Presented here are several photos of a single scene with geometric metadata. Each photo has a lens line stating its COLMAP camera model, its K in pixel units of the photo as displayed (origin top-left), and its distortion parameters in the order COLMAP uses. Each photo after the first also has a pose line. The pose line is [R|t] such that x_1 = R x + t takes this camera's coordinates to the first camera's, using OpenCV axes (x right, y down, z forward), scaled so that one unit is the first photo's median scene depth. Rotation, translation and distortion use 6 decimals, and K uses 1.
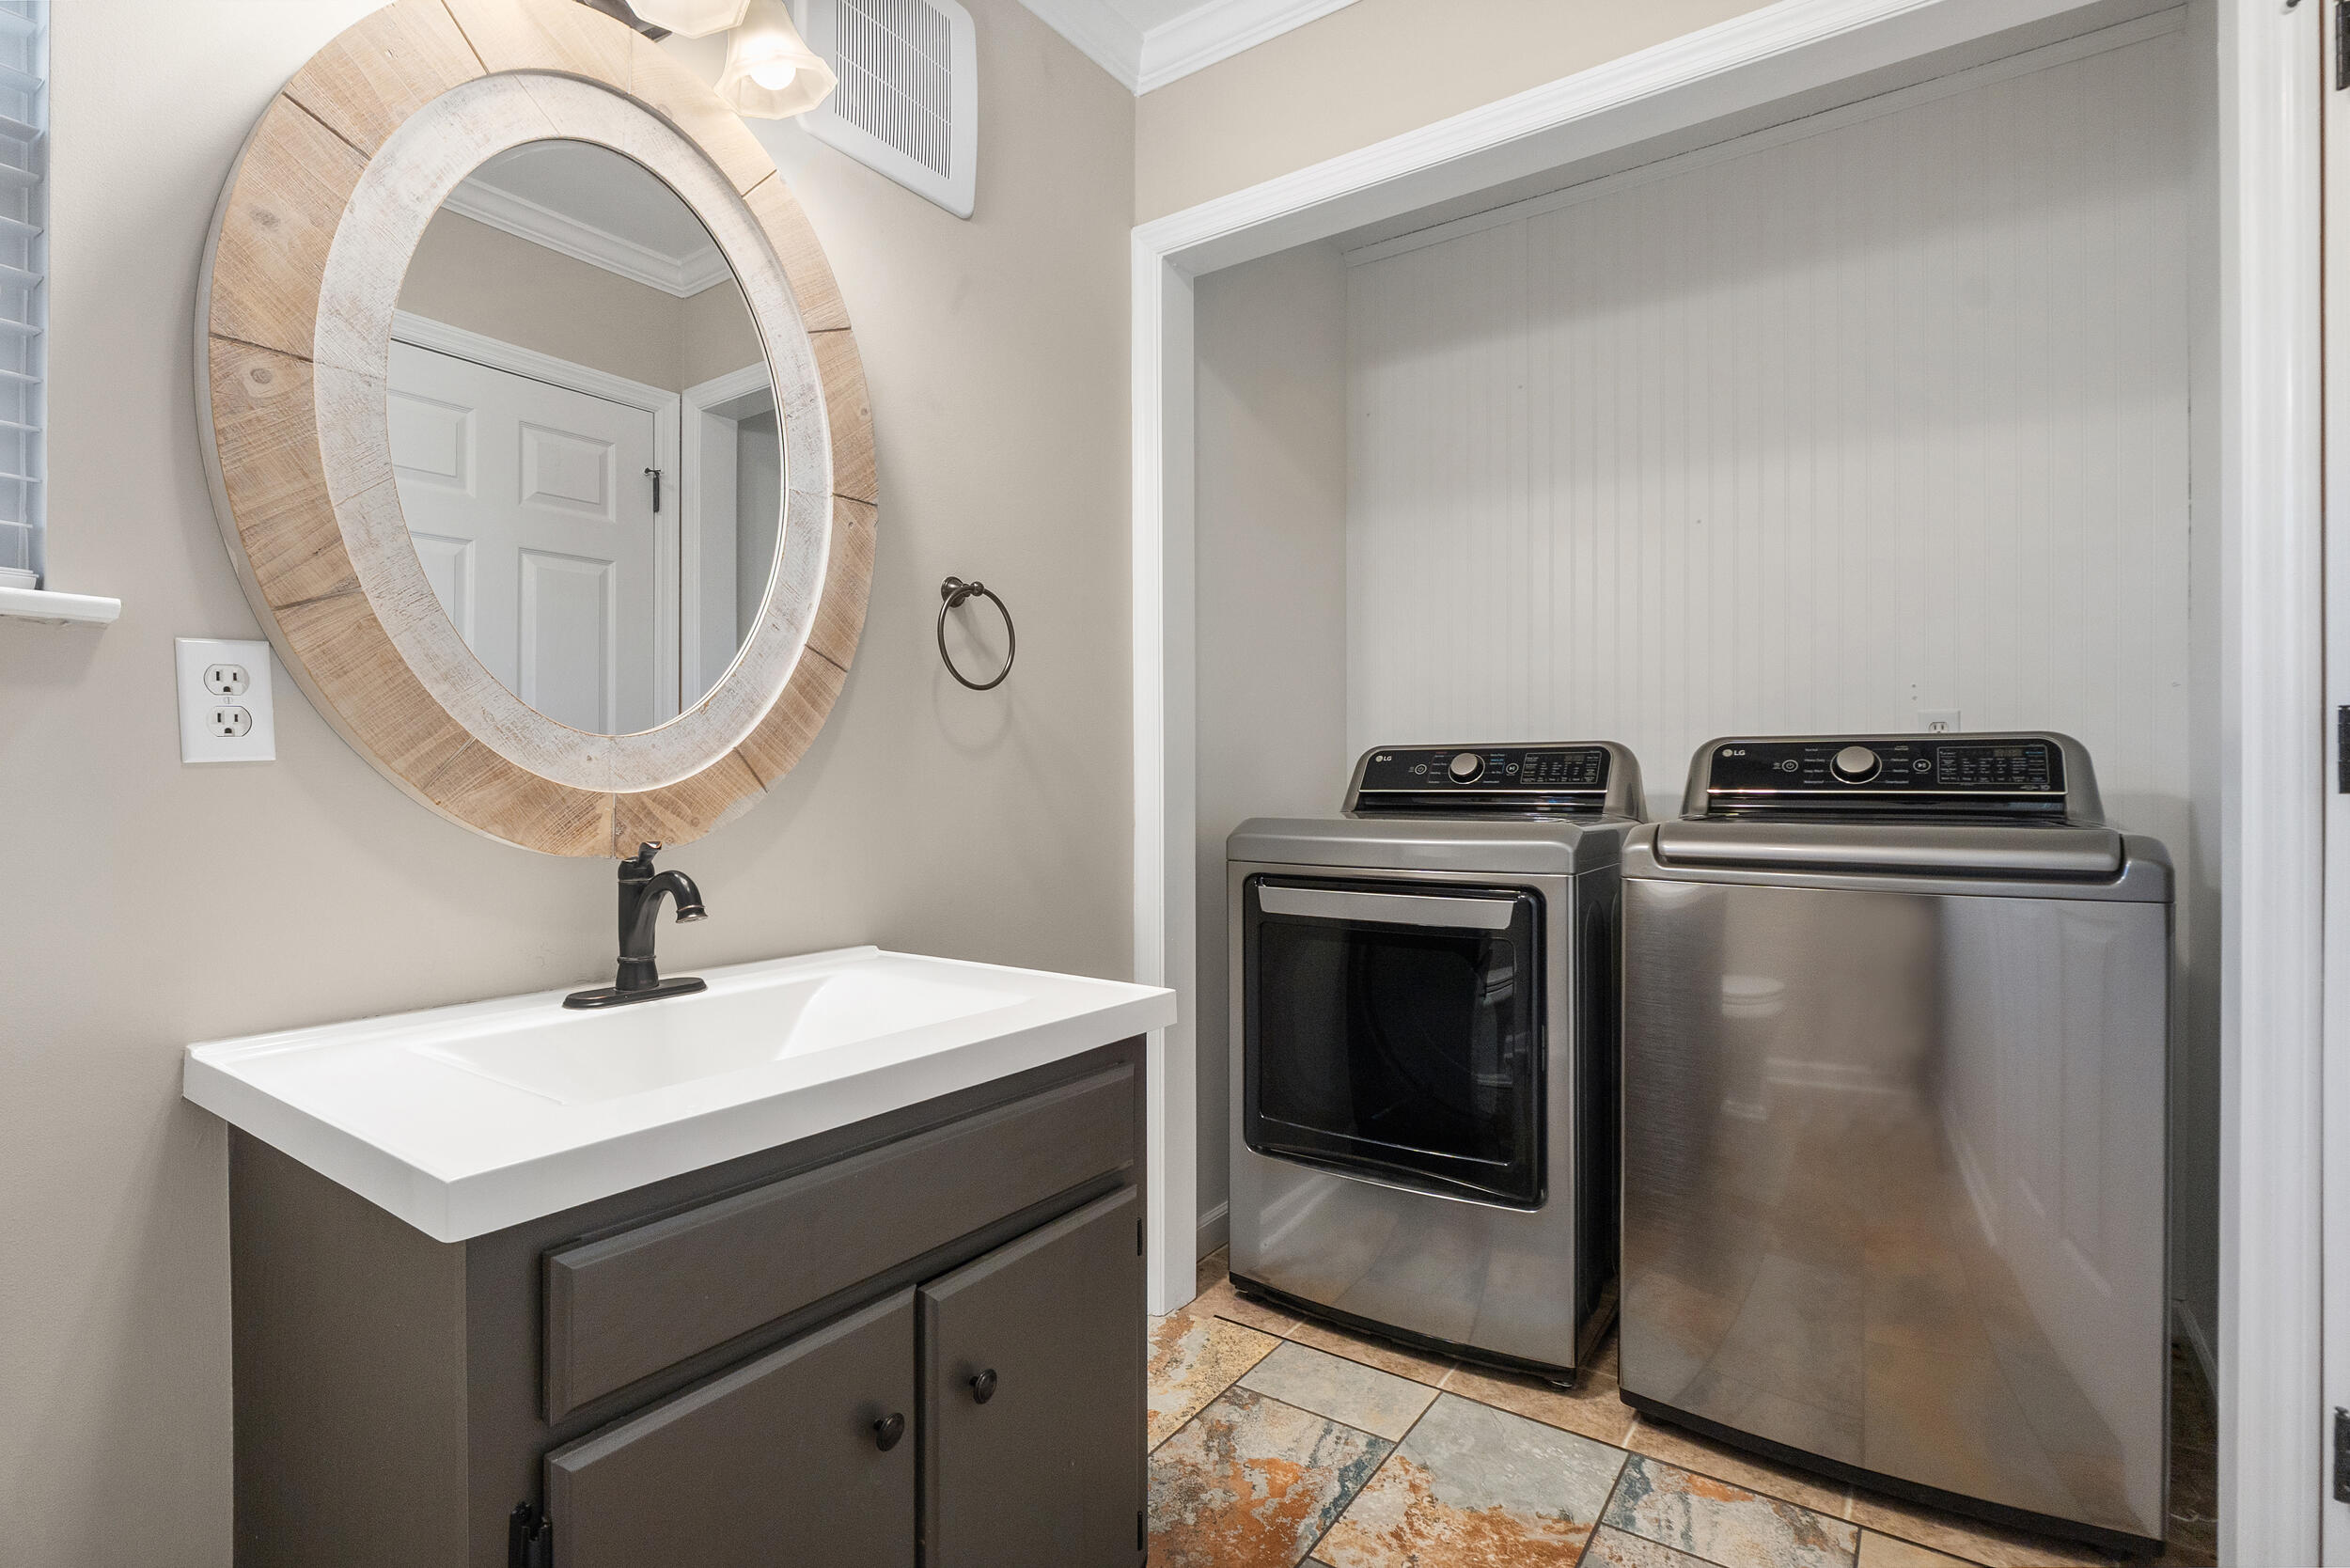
lens RADIAL K [[1131.0, 0, 1159.3], [0, 1131.0, 776.6], [0, 0, 1]] dist [-0.000261, -0.000139]
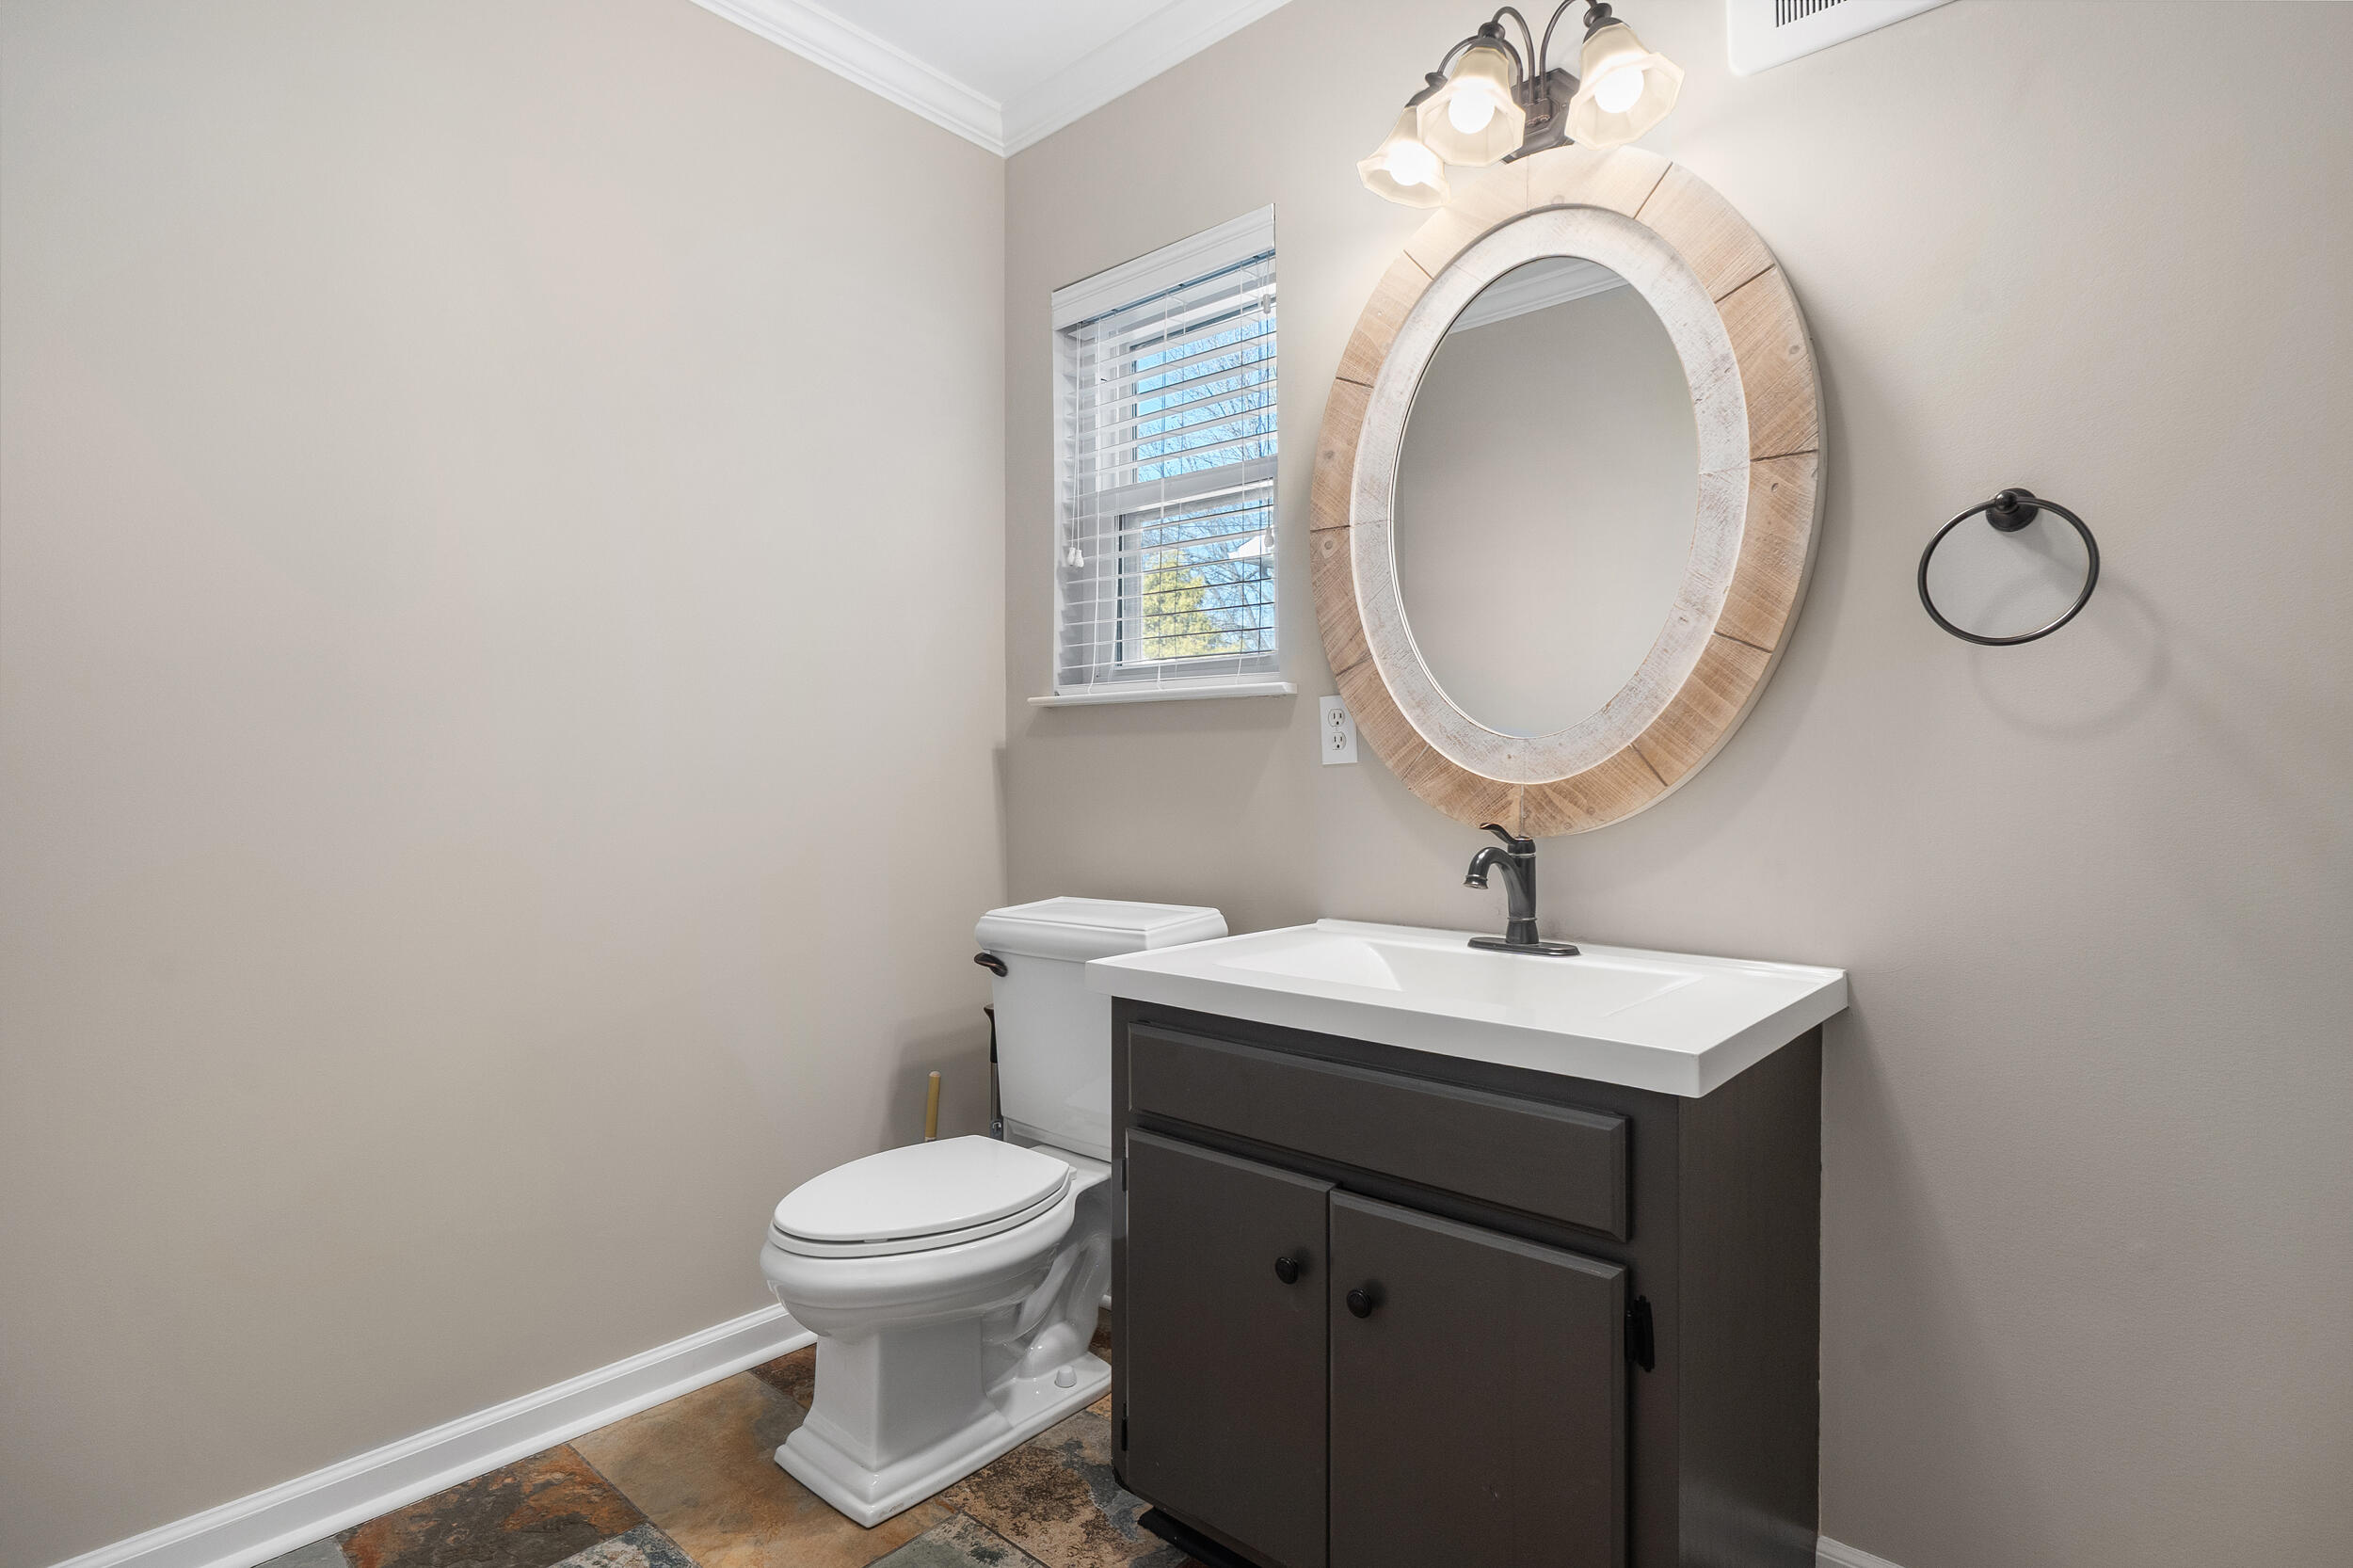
lens RADIAL K [[1132.4, 0, 1158.0], [0, 1132.4, 783.9], [0, 0, 1]] dist [-0.000261, -0.000139]
pose [[-0.095704, 0.003557, -0.995403, 0.789960], [0.000805, 0.999994, 0.003496, 0.009684], [0.995410, -0.000467, -0.095706, 0.718620]]
